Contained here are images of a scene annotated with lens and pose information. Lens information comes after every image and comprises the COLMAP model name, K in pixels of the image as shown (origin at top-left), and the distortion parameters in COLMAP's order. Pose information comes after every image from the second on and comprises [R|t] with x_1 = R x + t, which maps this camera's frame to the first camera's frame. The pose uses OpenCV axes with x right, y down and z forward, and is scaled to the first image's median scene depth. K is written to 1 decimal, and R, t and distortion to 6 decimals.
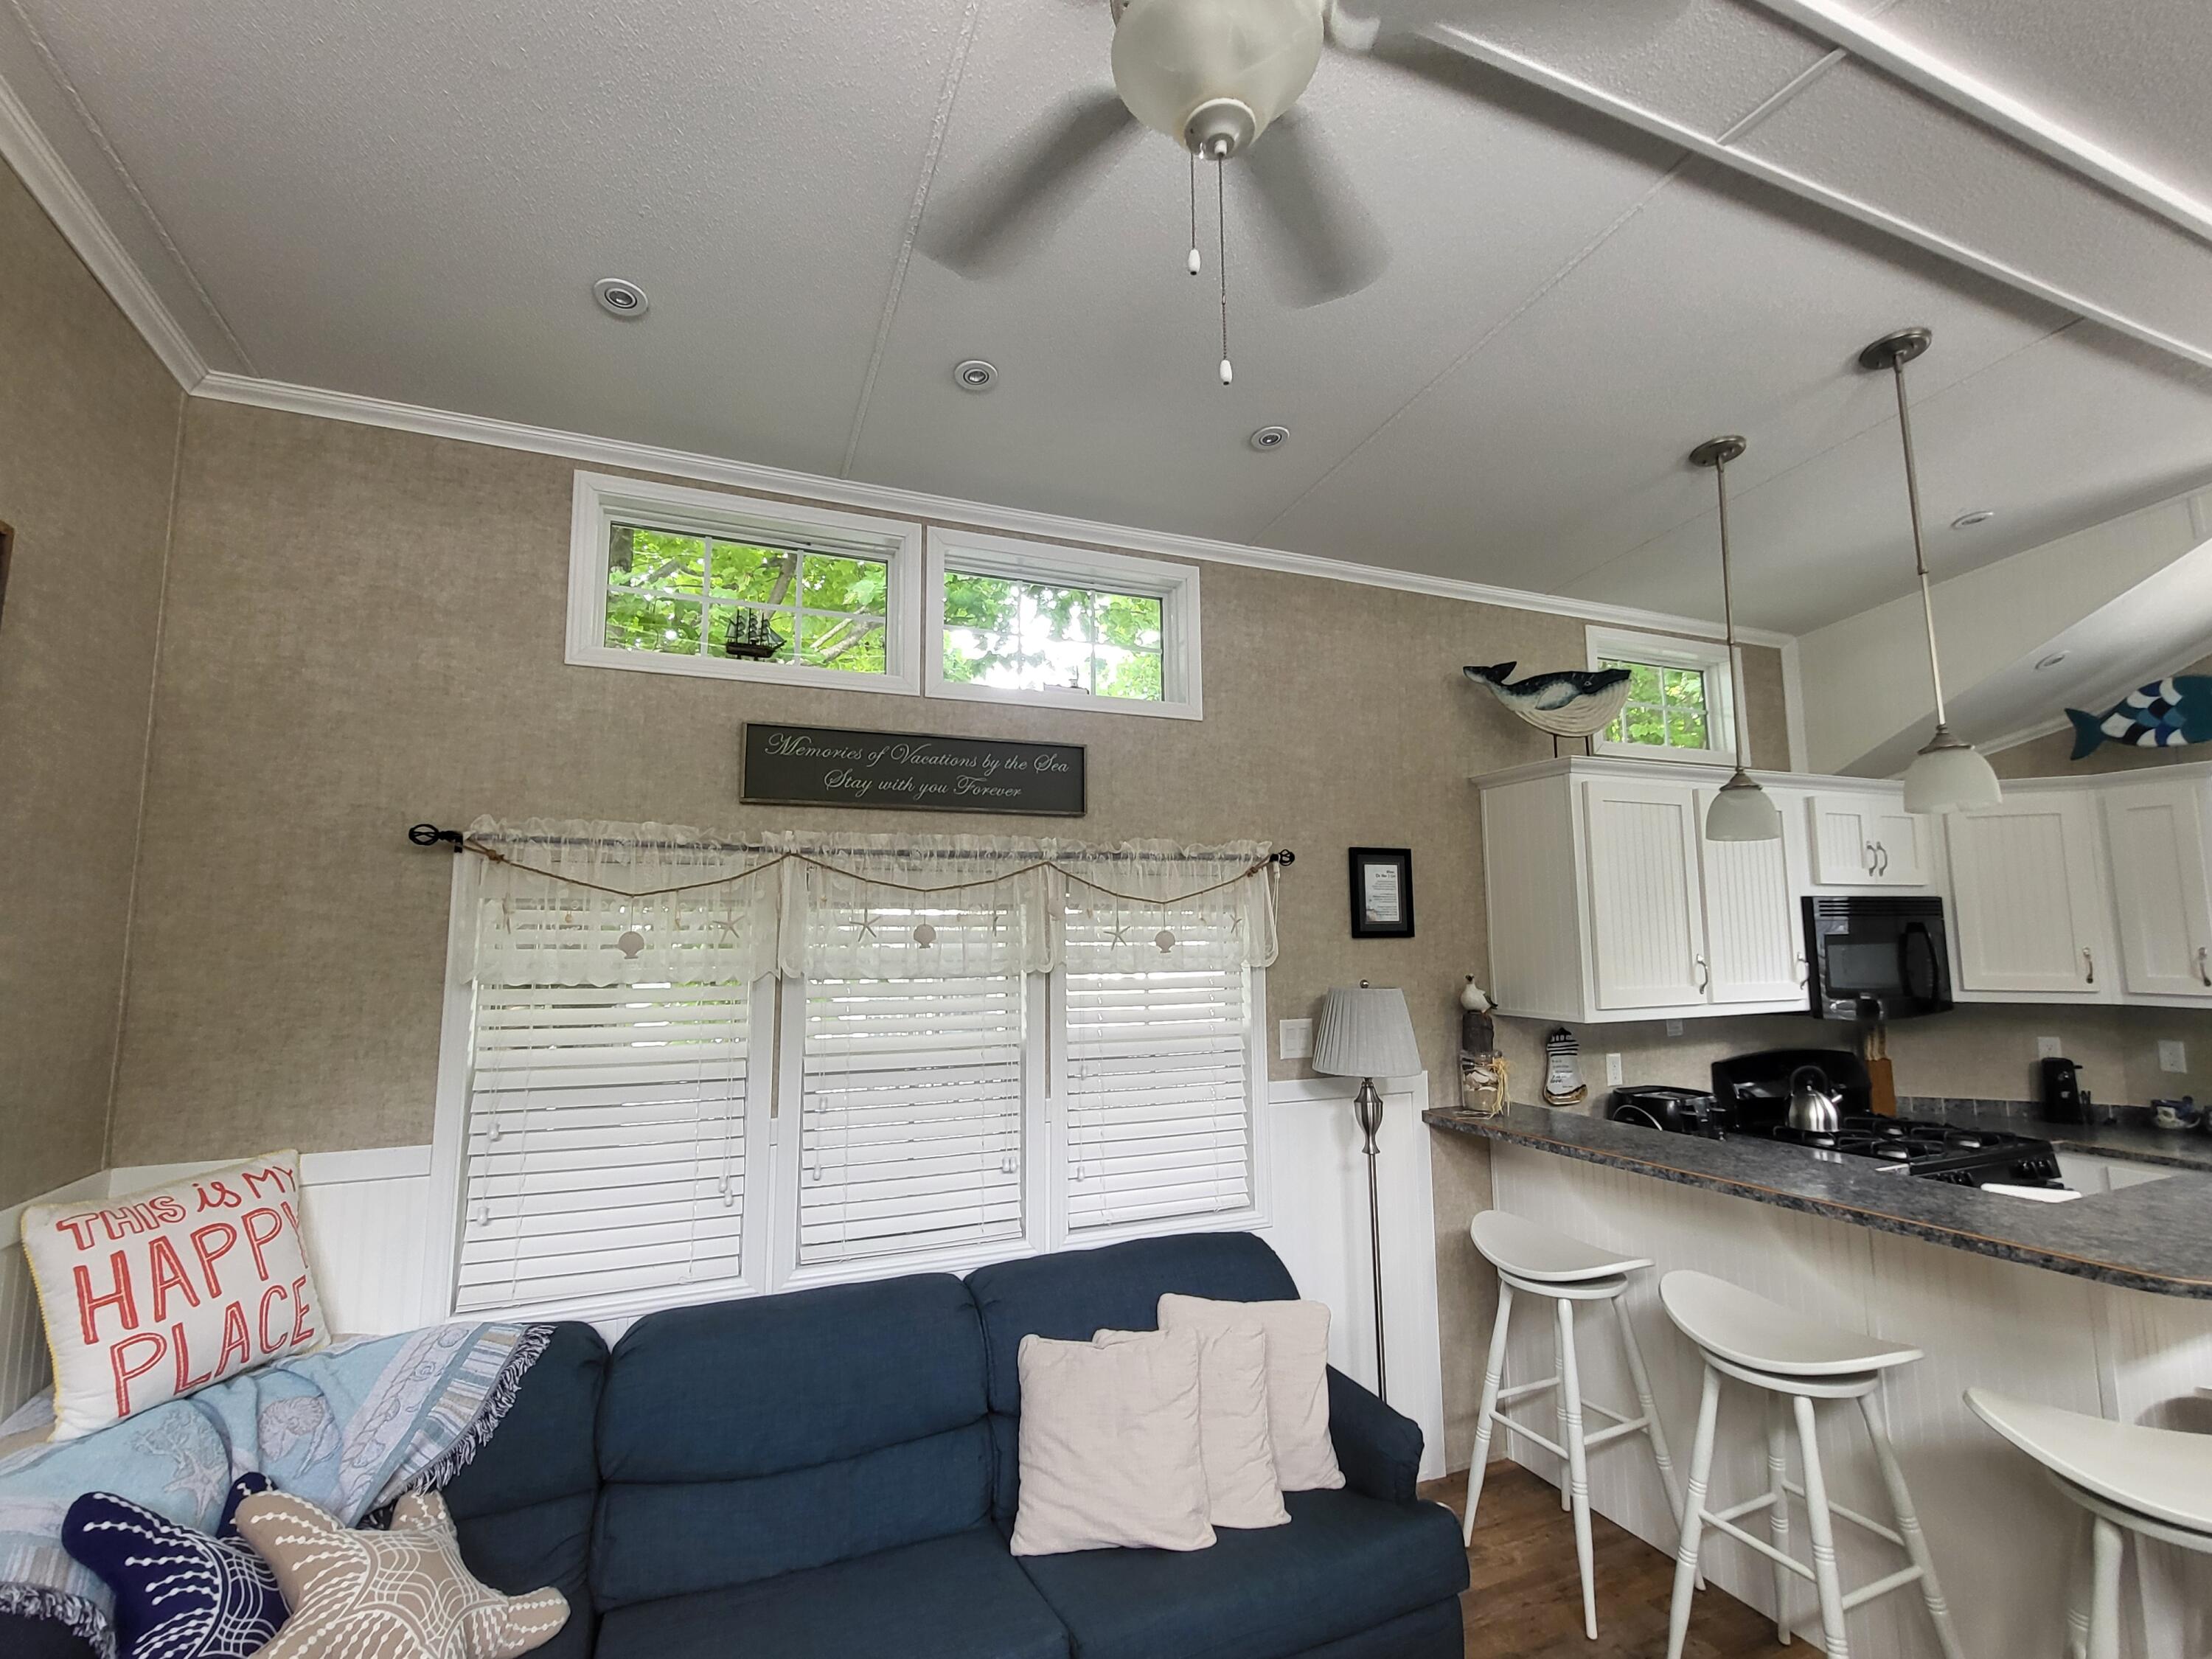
lens RADIAL K [[988.9, 0, 1106.0], [0, 988.9, 829.5], [0, 0, 1]] dist [0.006168, -0.000672]
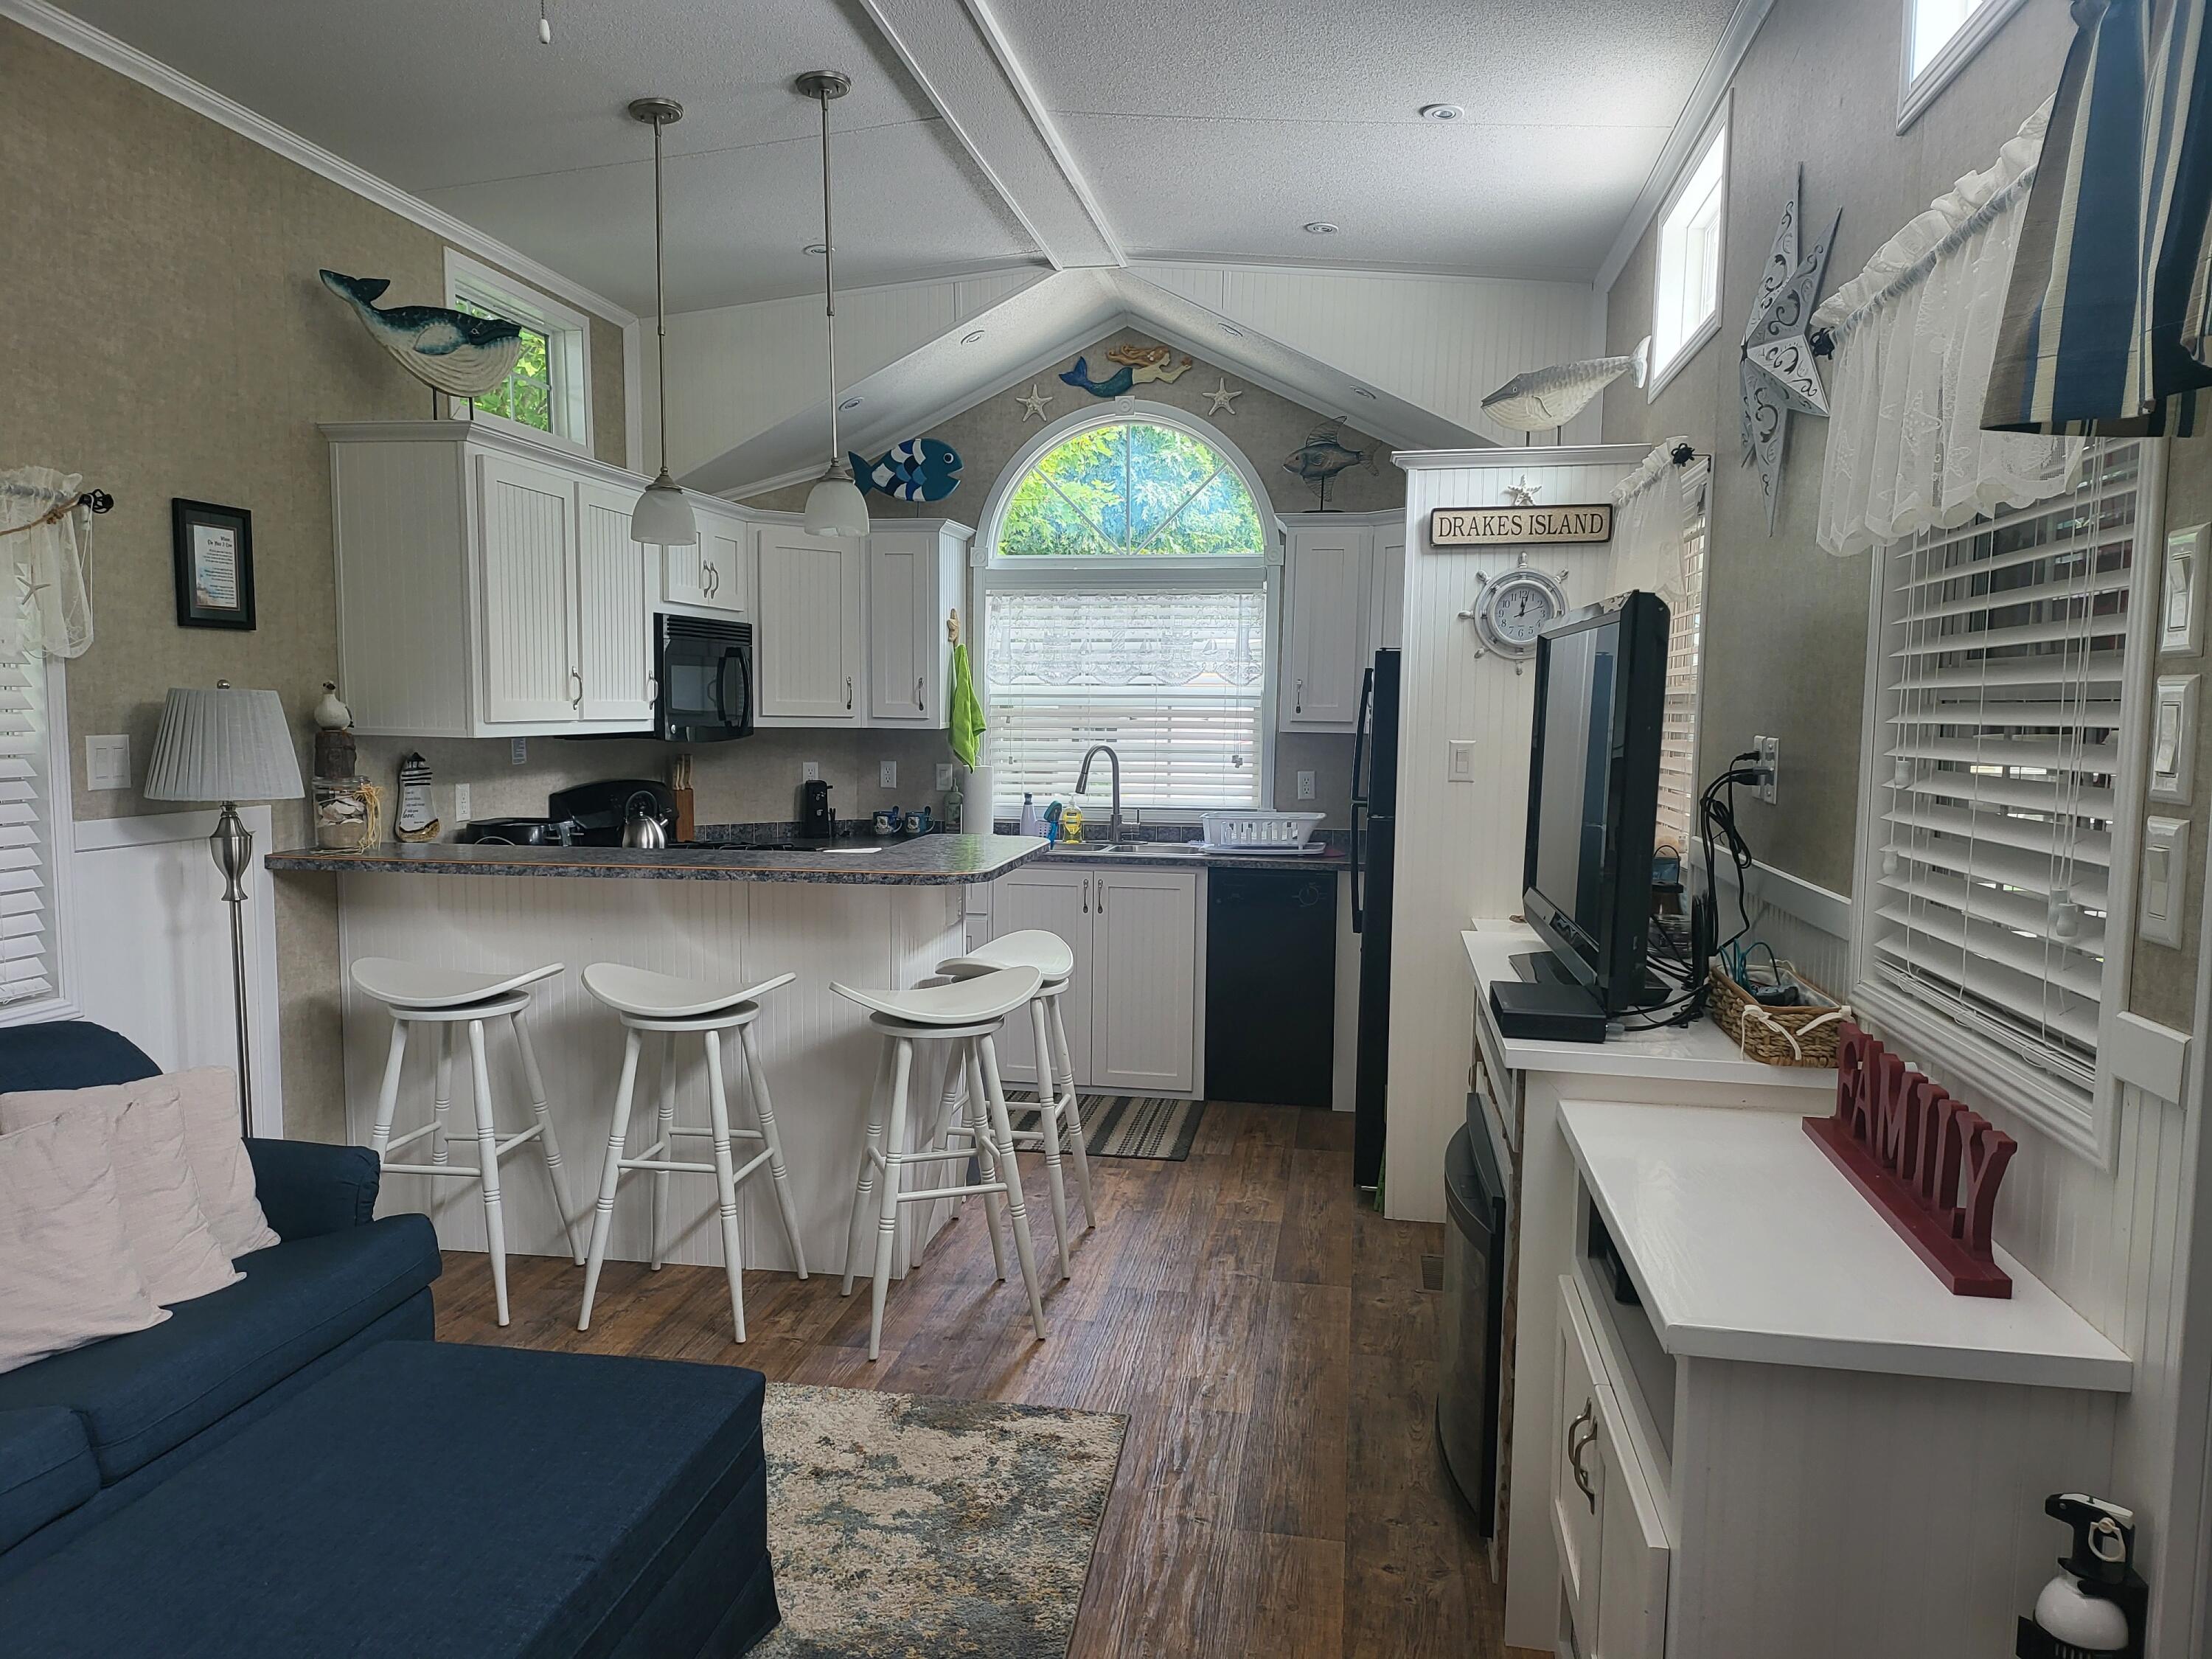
lens RADIAL K [[1513.9, 0, 1106.0], [0, 1513.9, 829.5], [0, 0, 1]] dist [-0.017523, -0.004674]
pose [[0.537830, -0.052230, 0.841434, -0.306112], [-0.116447, 0.983910, 0.135504, 0.028035], [-0.834972, -0.170861, 0.523095, -0.154370]]
